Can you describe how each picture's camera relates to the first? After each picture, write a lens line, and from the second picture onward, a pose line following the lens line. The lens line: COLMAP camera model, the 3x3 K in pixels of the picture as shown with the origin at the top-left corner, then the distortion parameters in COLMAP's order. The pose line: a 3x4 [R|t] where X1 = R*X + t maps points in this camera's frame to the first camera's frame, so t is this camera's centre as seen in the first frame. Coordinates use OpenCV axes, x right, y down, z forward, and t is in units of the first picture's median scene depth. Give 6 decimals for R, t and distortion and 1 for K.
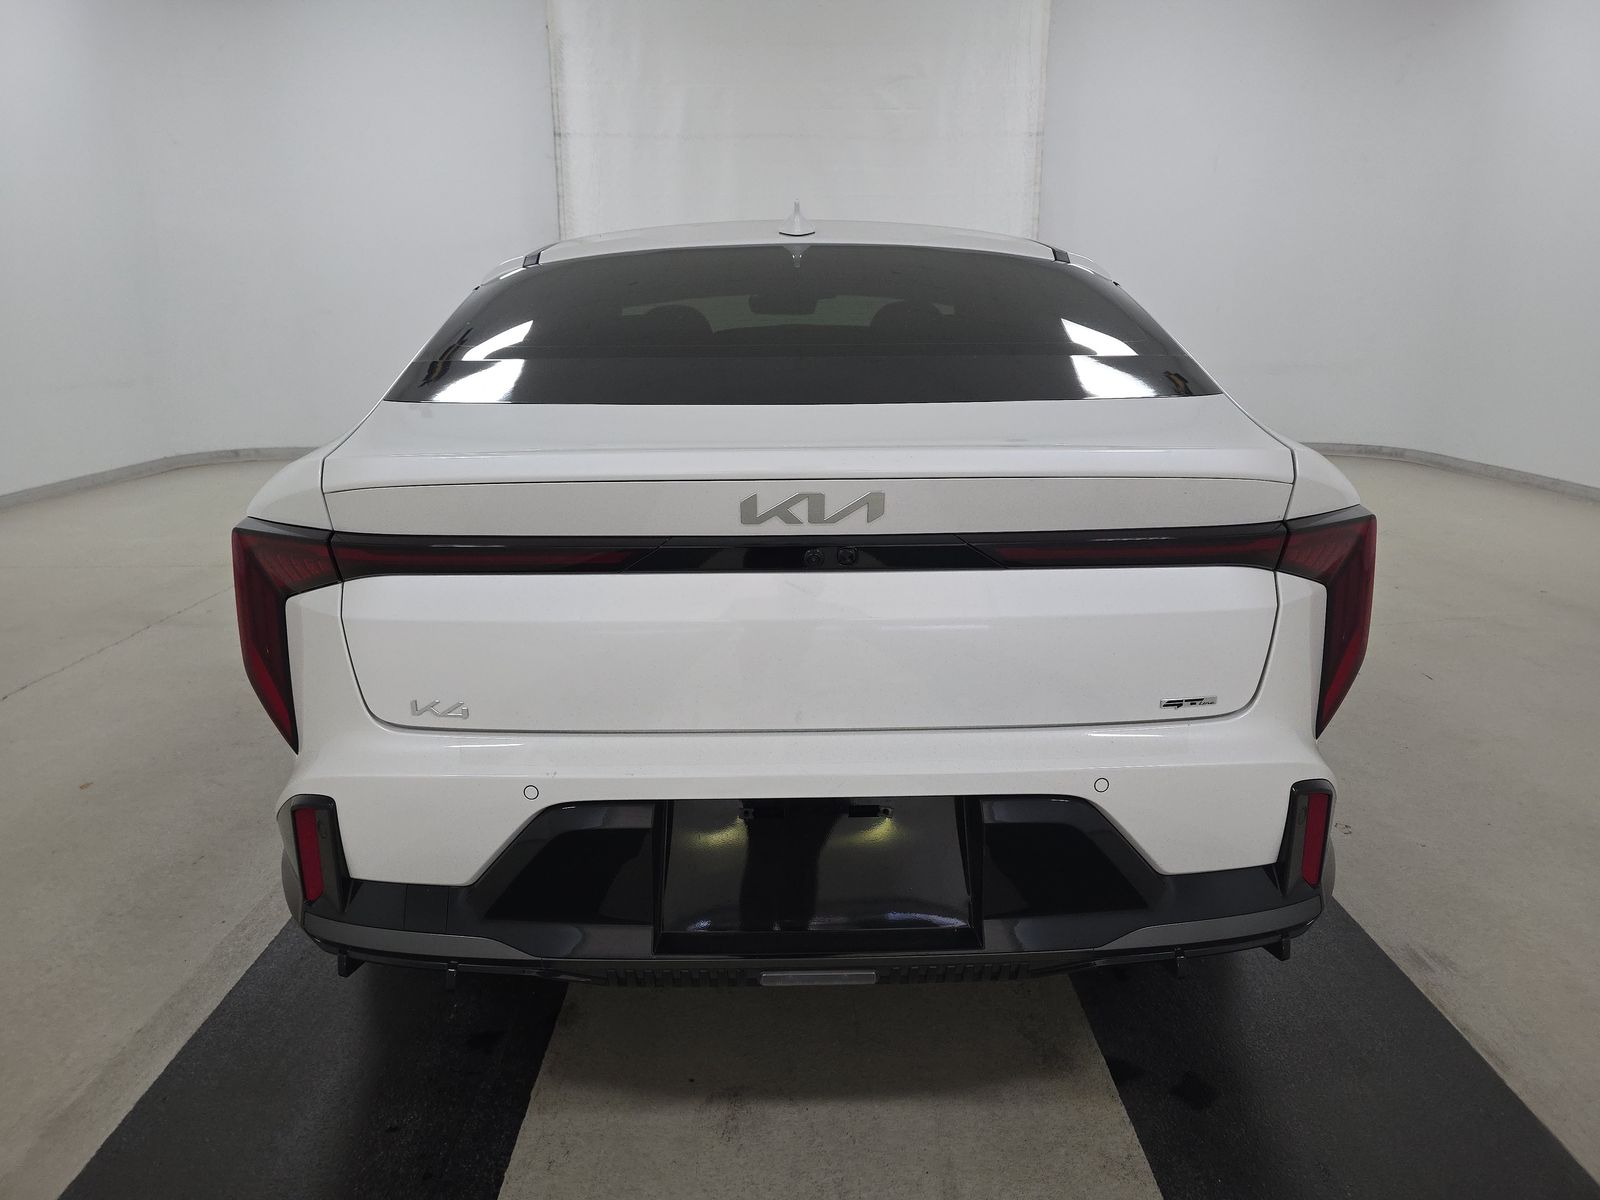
lens RADIAL K [[1070.1, 0, 795.4], [0, 1070.1, 596.9], [0, 0, 1]] dist [0.049122, -0.049465]
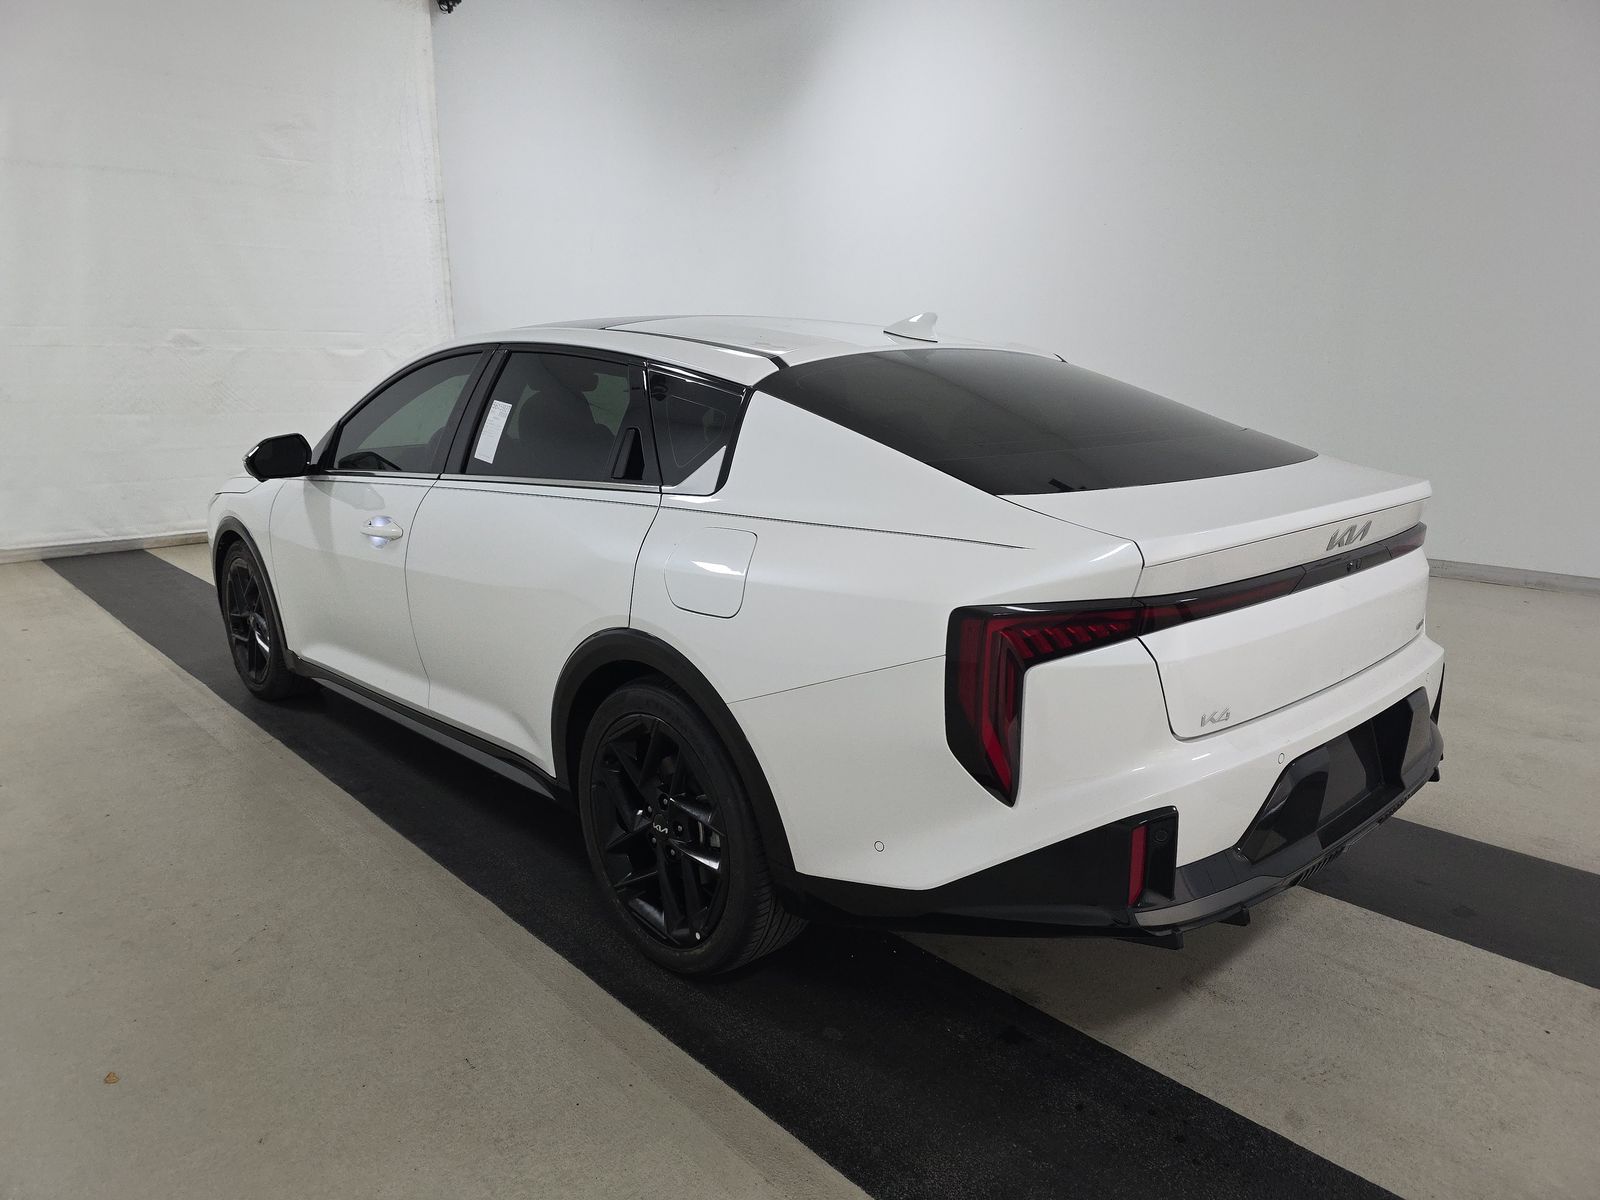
lens RADIAL K [[1070.1, 0, 795.4], [0, 1070.1, 596.9], [0, 0, 1]] dist [0.049122, -0.049465]
pose [[0.745704, -0.139272, 0.651559, -0.240698], [0.168202, 0.985585, 0.018164, -0.023651], [-0.644697, 0.096048, 0.758380, 0.047966]]
